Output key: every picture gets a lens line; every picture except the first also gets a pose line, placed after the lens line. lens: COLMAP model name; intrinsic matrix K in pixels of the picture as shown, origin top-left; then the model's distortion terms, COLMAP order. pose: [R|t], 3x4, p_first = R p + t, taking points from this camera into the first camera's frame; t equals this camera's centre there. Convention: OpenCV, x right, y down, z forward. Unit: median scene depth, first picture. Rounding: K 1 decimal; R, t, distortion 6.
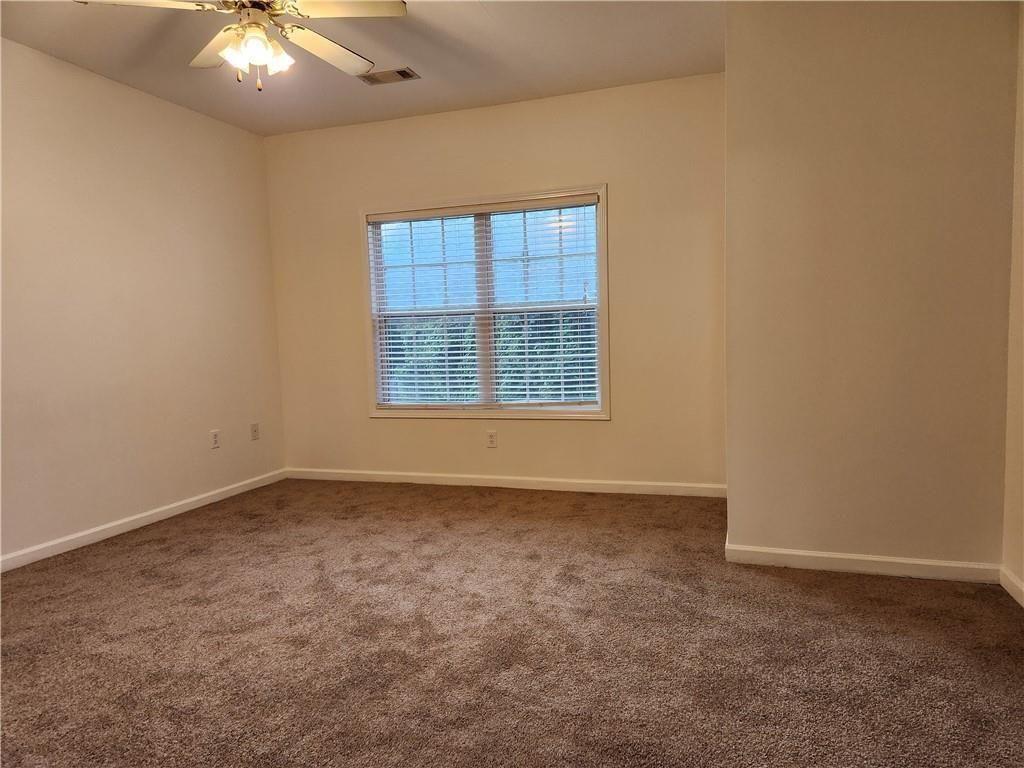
lens RADIAL K [[693.7, 0, 512.7], [0, 693.7, 400.0], [0, 0, 1]] dist [0.098860, -0.077987]
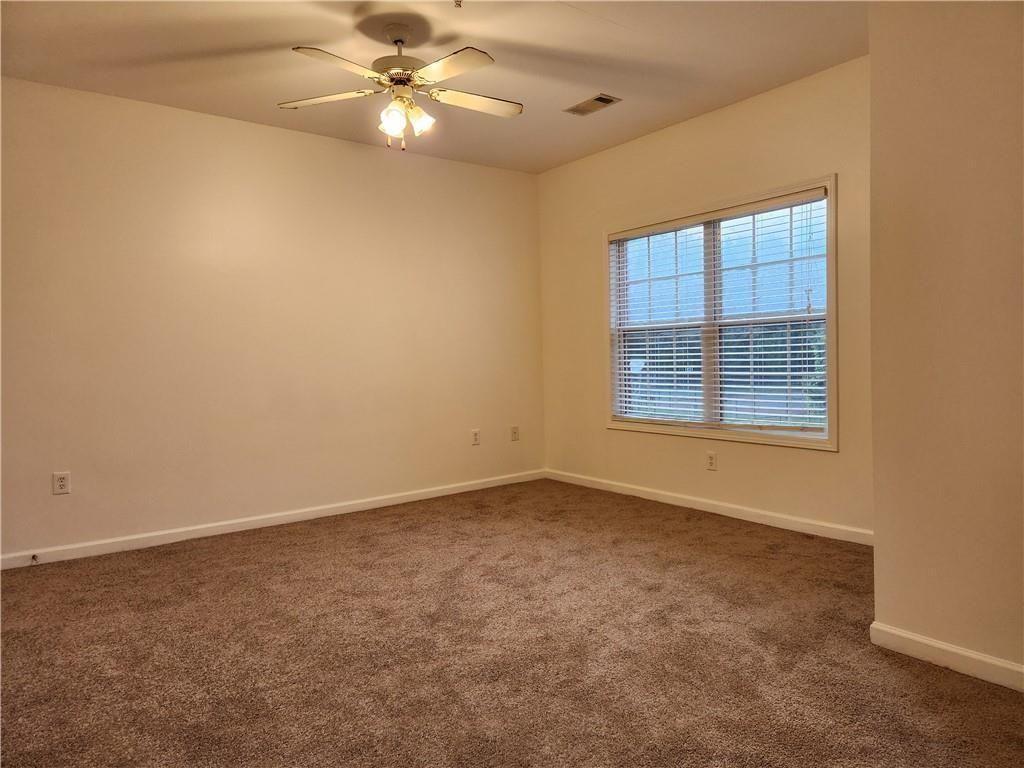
lens RADIAL K [[688.8, 0, 512.0], [0, 688.8, 384.0], [0, 0, 1]] dist [0.142950, -0.195074]
pose [[0.829547, 0.033353, -0.557439, 0.336330], [-0.053348, 0.998383, -0.019652, -0.017366], [0.555882, 0.046041, 0.829985, 0.091976]]
